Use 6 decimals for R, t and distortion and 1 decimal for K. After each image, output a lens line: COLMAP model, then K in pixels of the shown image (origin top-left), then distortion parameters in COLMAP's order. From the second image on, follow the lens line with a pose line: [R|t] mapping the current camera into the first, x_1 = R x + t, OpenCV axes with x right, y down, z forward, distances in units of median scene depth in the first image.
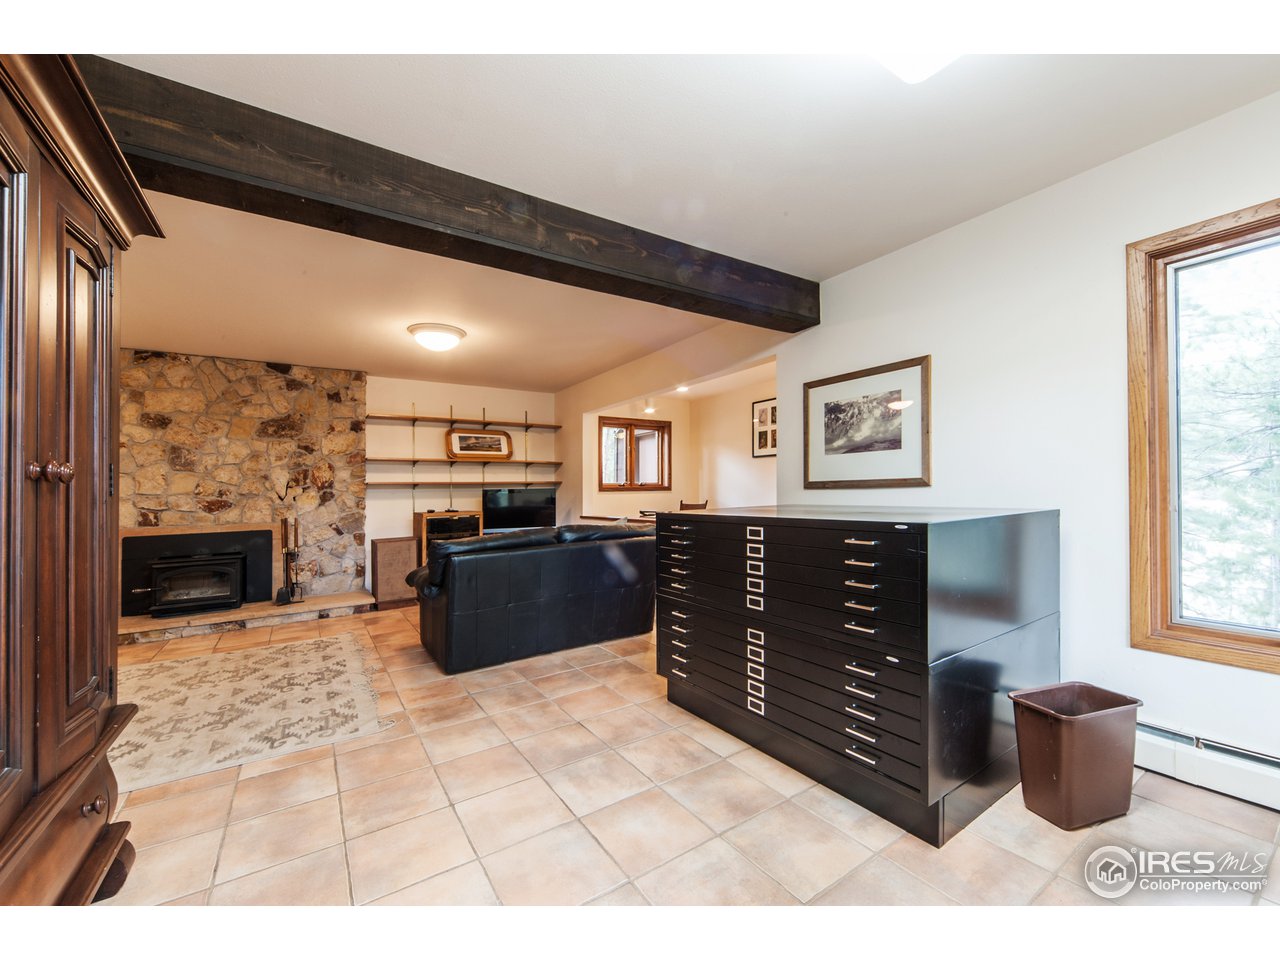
lens RADIAL K [[505.0, 0, 640.0], [0, 505.0, 480.0], [0, 0, 1]] dist [0.000507, 0.000007]
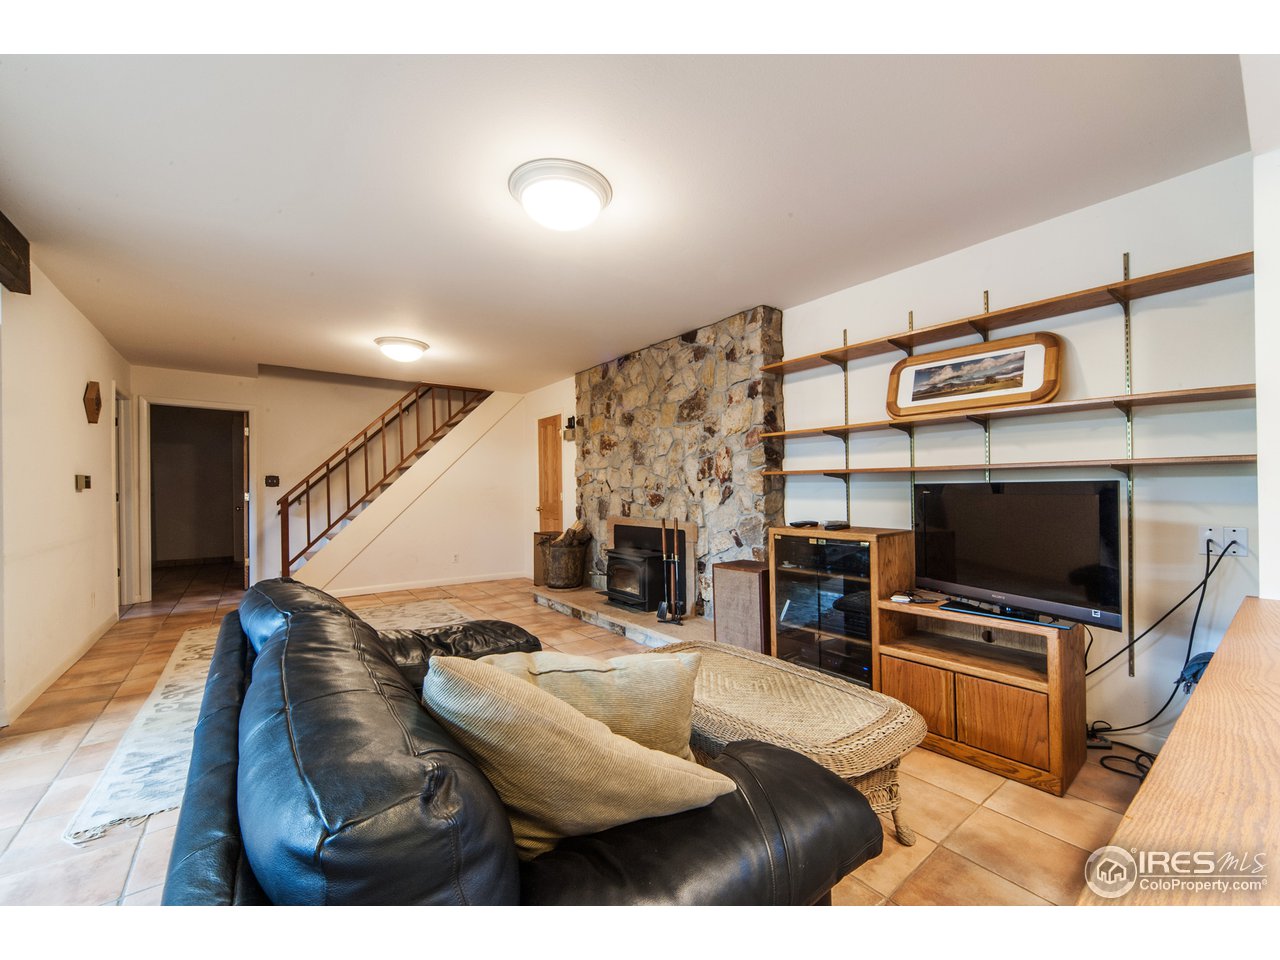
lens RADIAL K [[516.7, 0, 640.0], [0, 516.7, 480.0], [0, 0, 1]] dist [-0.000081, 0.000015]
pose [[0.073337, 0.003676, -0.997300, 0.133146], [0.031504, 0.999486, 0.006001, 0.006245], [0.996809, -0.031859, 0.073184, 0.856705]]
